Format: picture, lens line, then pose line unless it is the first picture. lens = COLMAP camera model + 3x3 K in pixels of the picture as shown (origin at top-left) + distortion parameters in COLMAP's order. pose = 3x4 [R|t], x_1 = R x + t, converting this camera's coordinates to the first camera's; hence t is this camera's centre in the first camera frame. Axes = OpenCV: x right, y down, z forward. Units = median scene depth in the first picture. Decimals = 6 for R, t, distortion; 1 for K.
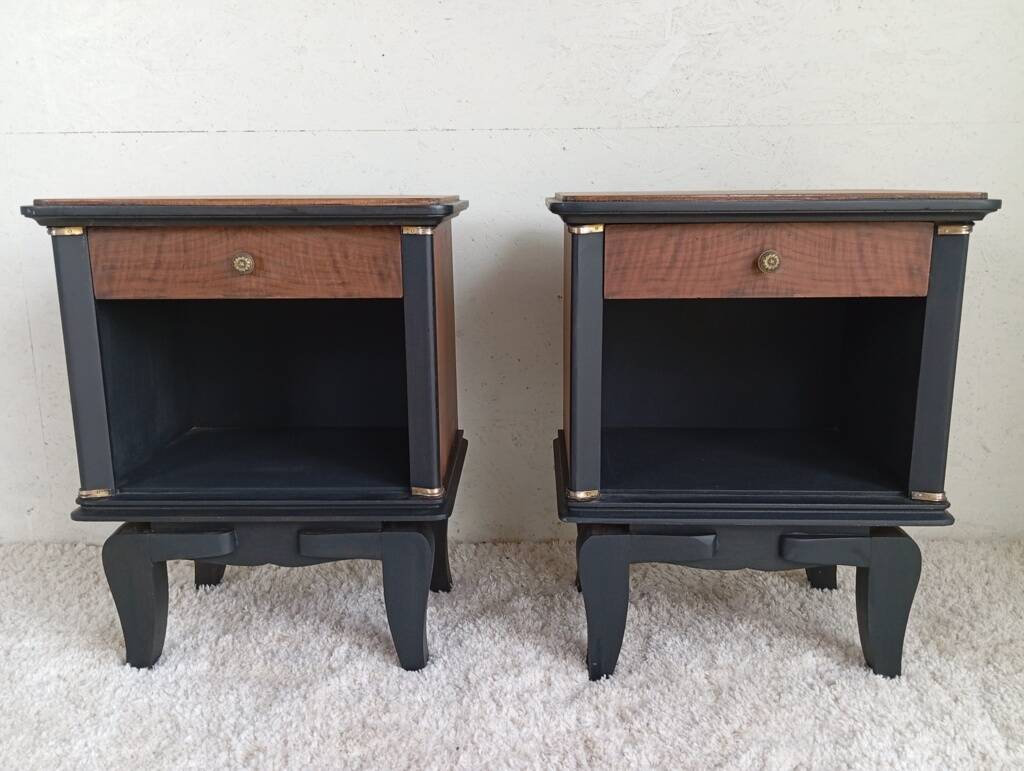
lens RADIAL K [[890.9, 0, 502.3], [0, 890.9, 379.7], [0, 0, 1]] dist [0.056119, -0.070630]
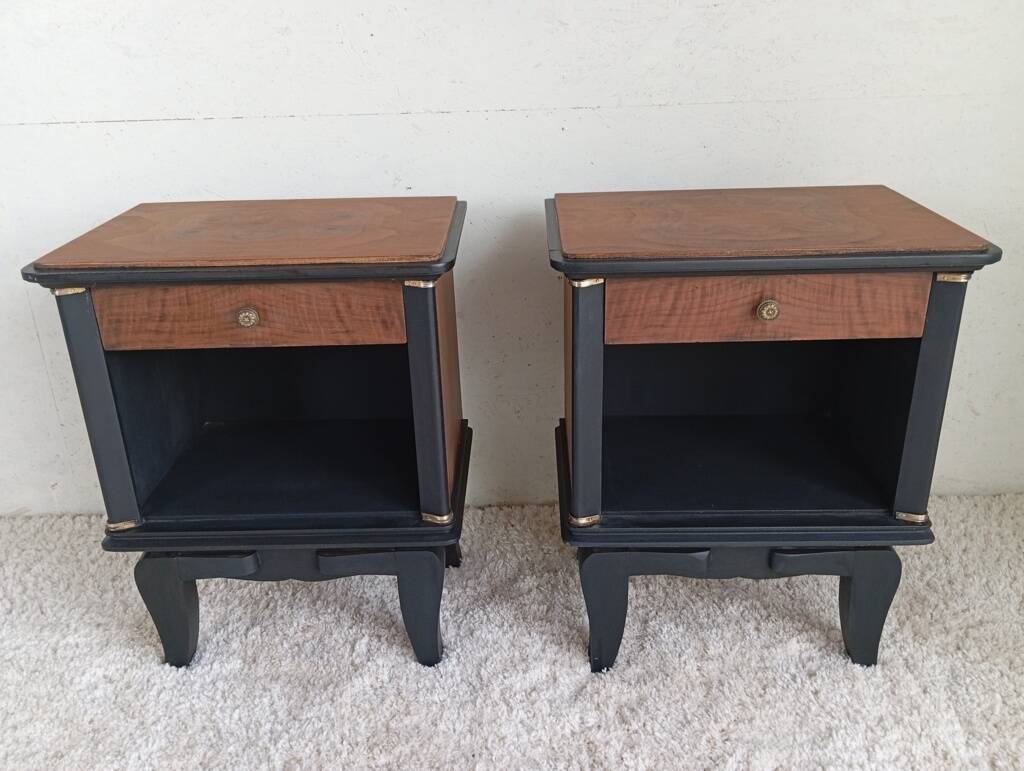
lens RADIAL K [[890.9, 0, 502.3], [0, 890.9, 379.7], [0, 0, 1]] dist [0.056119, -0.070630]
pose [[0.999746, -0.022540, -0.000172, -0.003244], [0.022176, 0.982189, 0.186581, -0.233112], [-0.004037, -0.186538, 0.982440, -0.006351]]
